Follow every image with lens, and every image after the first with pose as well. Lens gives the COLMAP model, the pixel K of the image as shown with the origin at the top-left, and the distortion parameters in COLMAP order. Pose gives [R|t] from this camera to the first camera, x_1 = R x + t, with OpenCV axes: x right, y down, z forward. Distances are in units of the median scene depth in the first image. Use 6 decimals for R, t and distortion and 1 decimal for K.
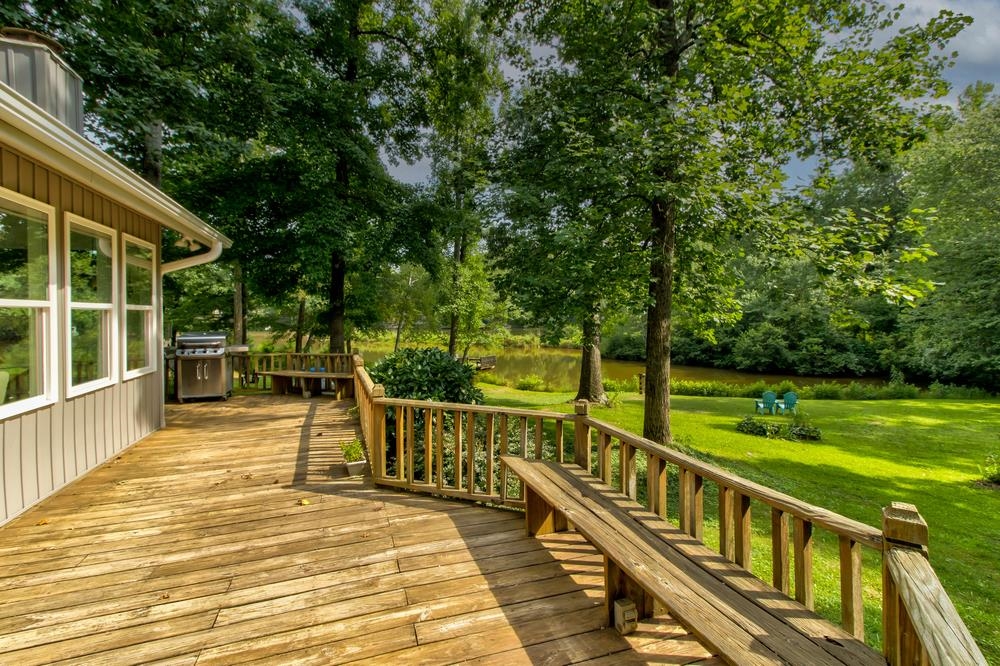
lens RADIAL K [[477.4, 0, 502.8], [0, 477.4, 323.5], [0, 0, 1]] dist [0.016044, 0.000462]
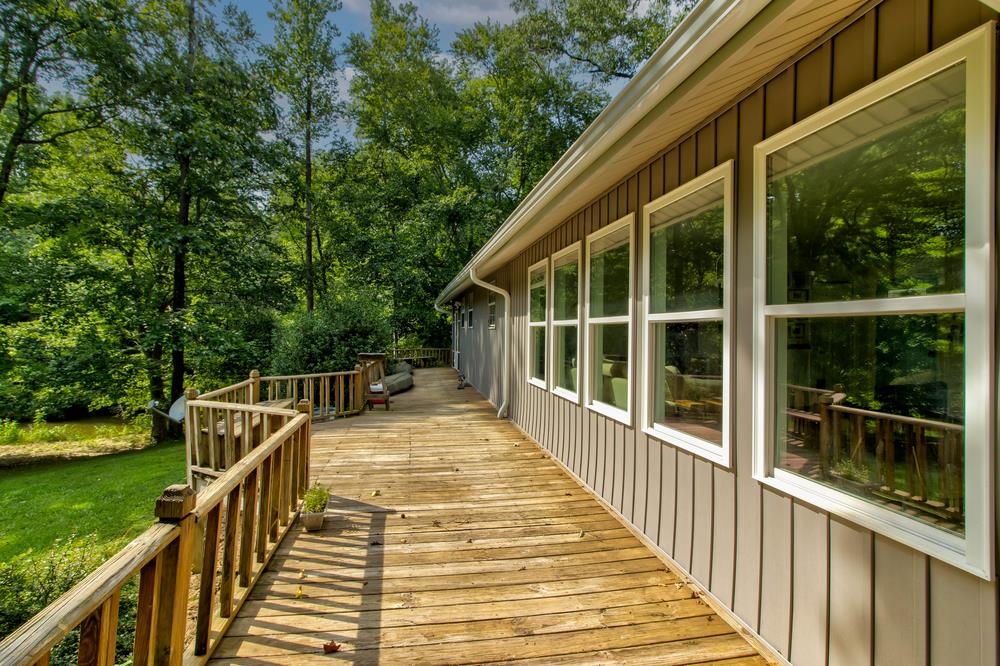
lens RADIAL K [[477.4, 0, 497.9], [0, 477.4, 331.3], [0, 0, 1]] dist [0.016044, 0.000462]
pose [[-0.988611, 0.002867, 0.150463, -0.855611], [0.005562, 0.999831, 0.017495, -0.034869], [-0.150388, 0.018133, -0.988461, 2.025590]]
